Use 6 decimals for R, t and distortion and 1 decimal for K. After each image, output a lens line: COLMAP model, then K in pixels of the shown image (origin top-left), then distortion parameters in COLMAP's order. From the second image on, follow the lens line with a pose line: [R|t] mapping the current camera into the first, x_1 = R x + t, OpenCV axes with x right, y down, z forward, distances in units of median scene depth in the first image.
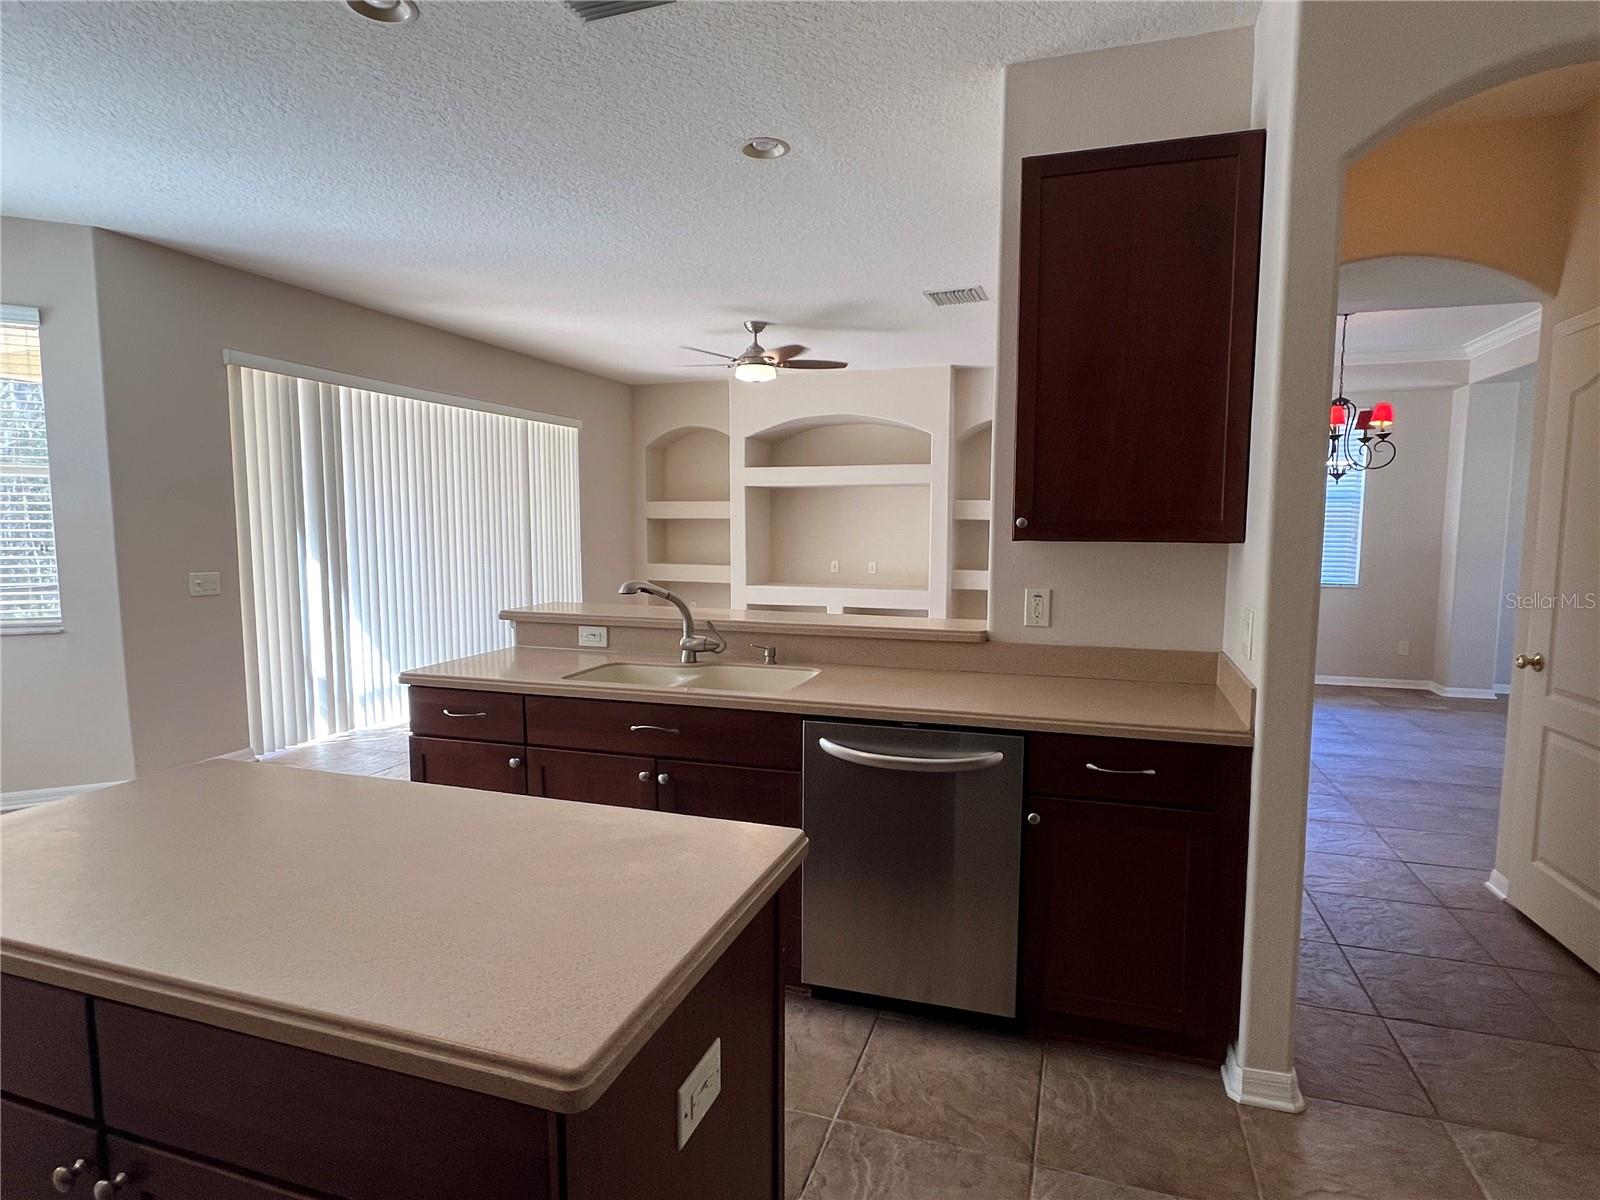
lens RADIAL K [[855.1, 0, 795.9], [0, 855.1, 611.4], [0, 0, 1]] dist [0.001413, -0.000857]
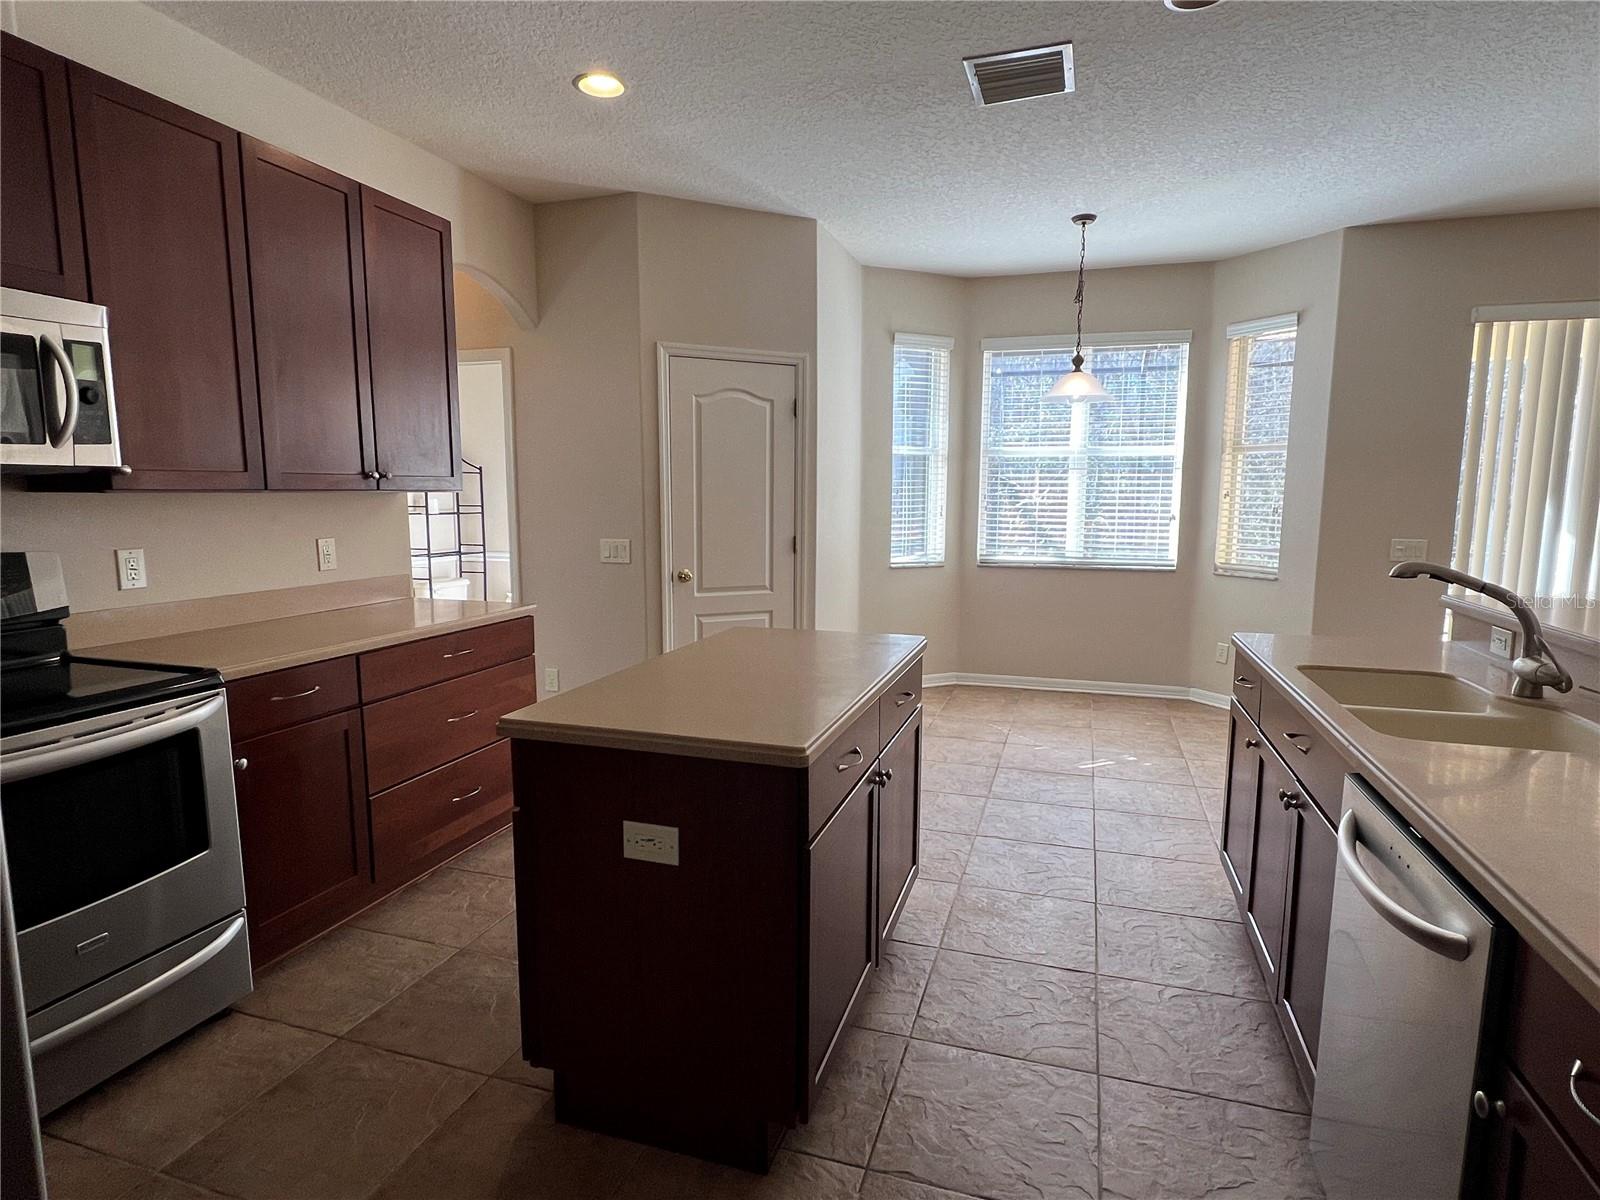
lens RADIAL K [[855.1, 0, 803.9], [0, 855.1, 608.7], [0, 0, 1]] dist [0.001413, -0.000857]
pose [[0.017622, 0.132497, -0.991027, 0.206967], [-0.104450, 0.986001, 0.129968, -0.013796], [0.994374, 0.101222, 0.031215, 0.174282]]
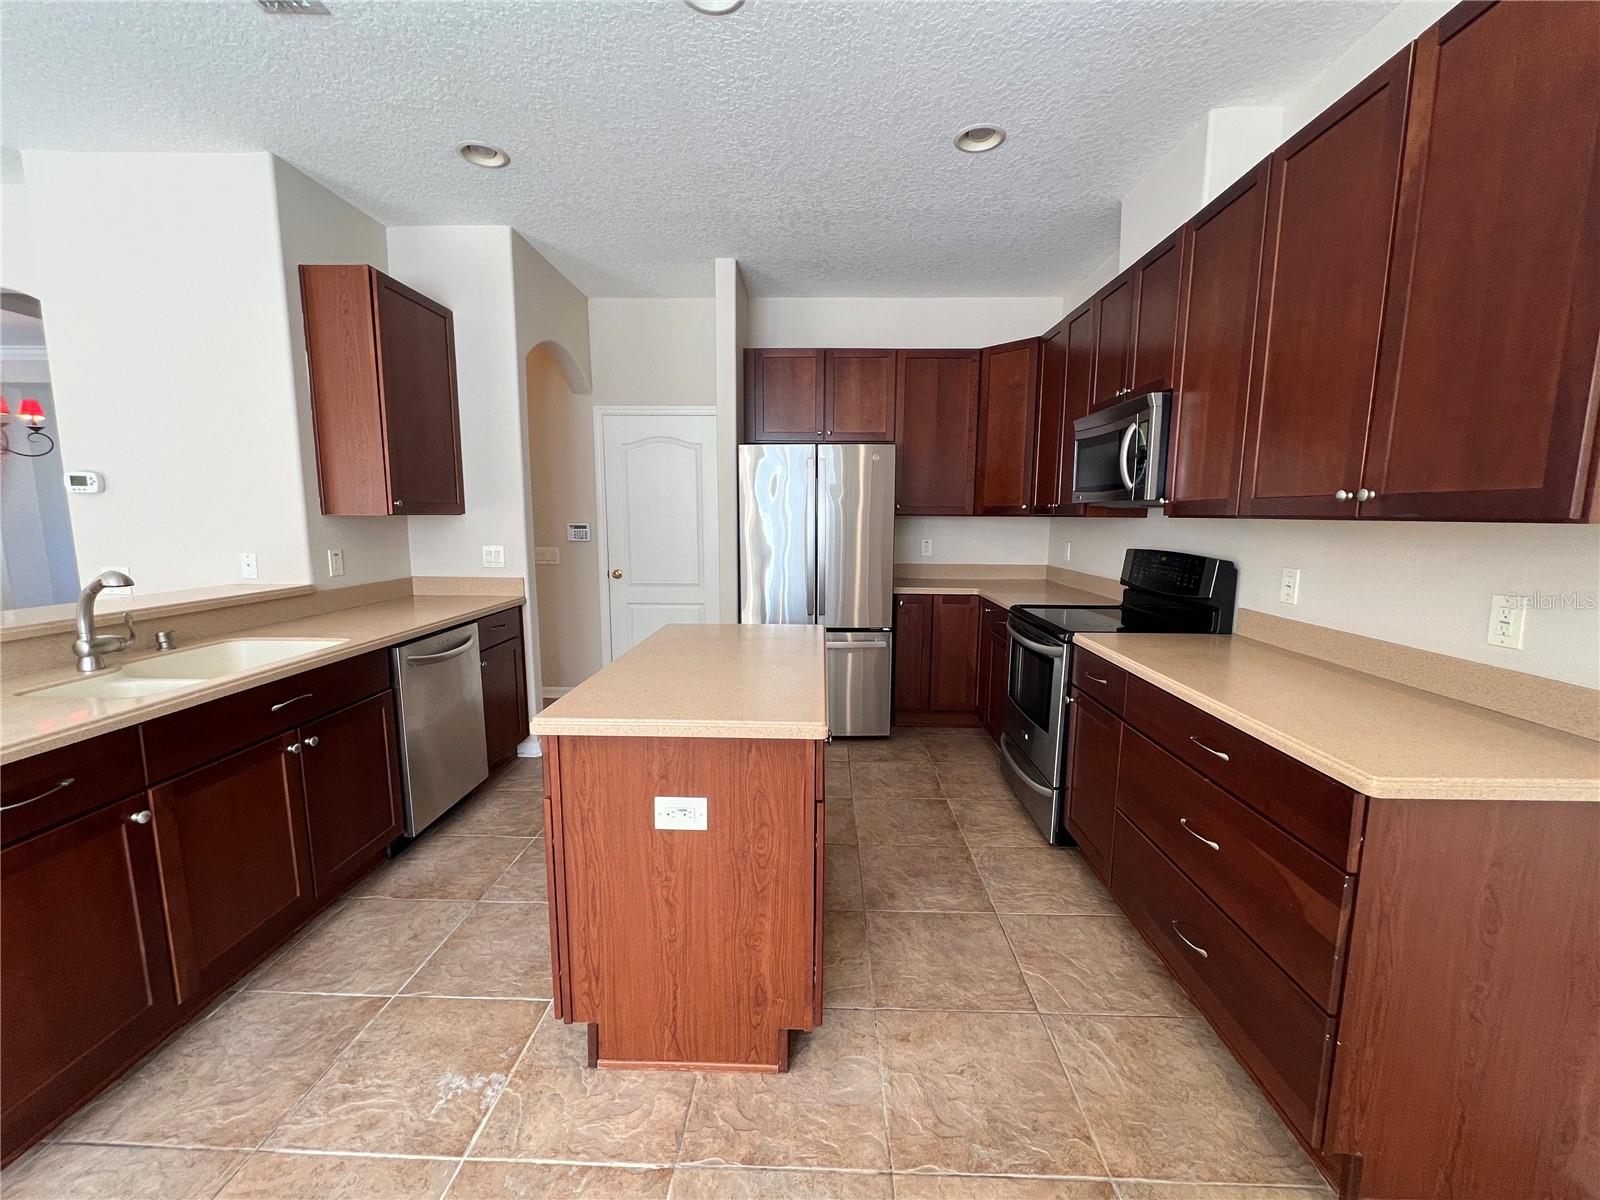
lens RADIAL K [[644.3, 0, 808.9], [0, 644.3, 601.4], [0, 0, 1]] dist [-0.000867, -0.000090]
pose [[-0.287001, -0.136414, 0.948168, -0.369153], [0.094490, 0.980950, 0.169732, -0.018418], [-0.953259, 0.138305, -0.268644, 0.206851]]
